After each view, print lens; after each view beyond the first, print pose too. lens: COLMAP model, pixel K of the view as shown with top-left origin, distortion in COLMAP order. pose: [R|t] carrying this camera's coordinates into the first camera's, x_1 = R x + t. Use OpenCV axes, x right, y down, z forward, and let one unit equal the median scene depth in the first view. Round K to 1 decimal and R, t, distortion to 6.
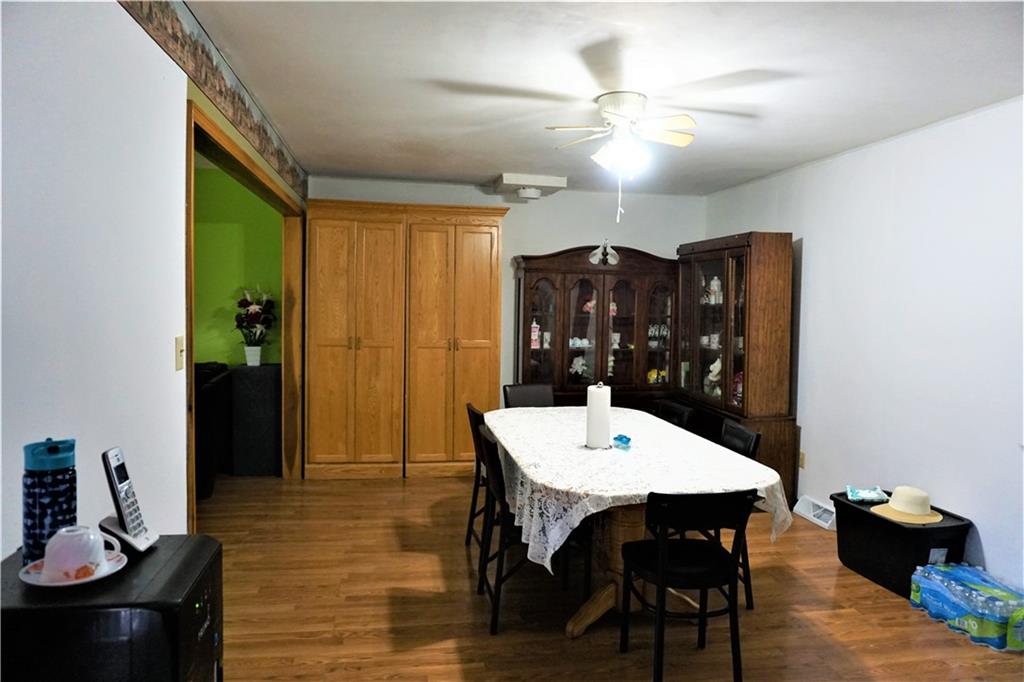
lens RADIAL K [[683.9, 0, 512.2], [0, 683.9, 336.3], [0, 0, 1]] dist [-0.002876, 0.001563]
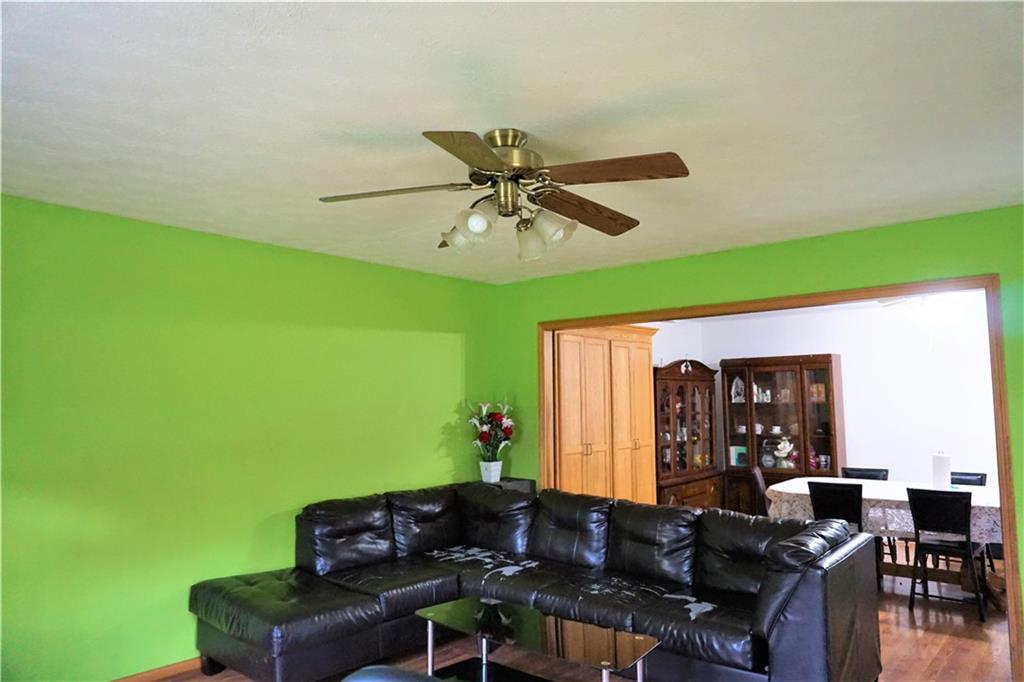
lens RADIAL K [[683.9, 0, 517.2], [0, 683.9, 343.5], [0, 0, 1]] dist [-0.002876, 0.001563]
pose [[0.777280, 0.020082, 0.628834, -0.962323], [0.063297, 0.991923, -0.109917, -0.042288], [-0.625963, 0.125239, 0.769731, 0.213867]]
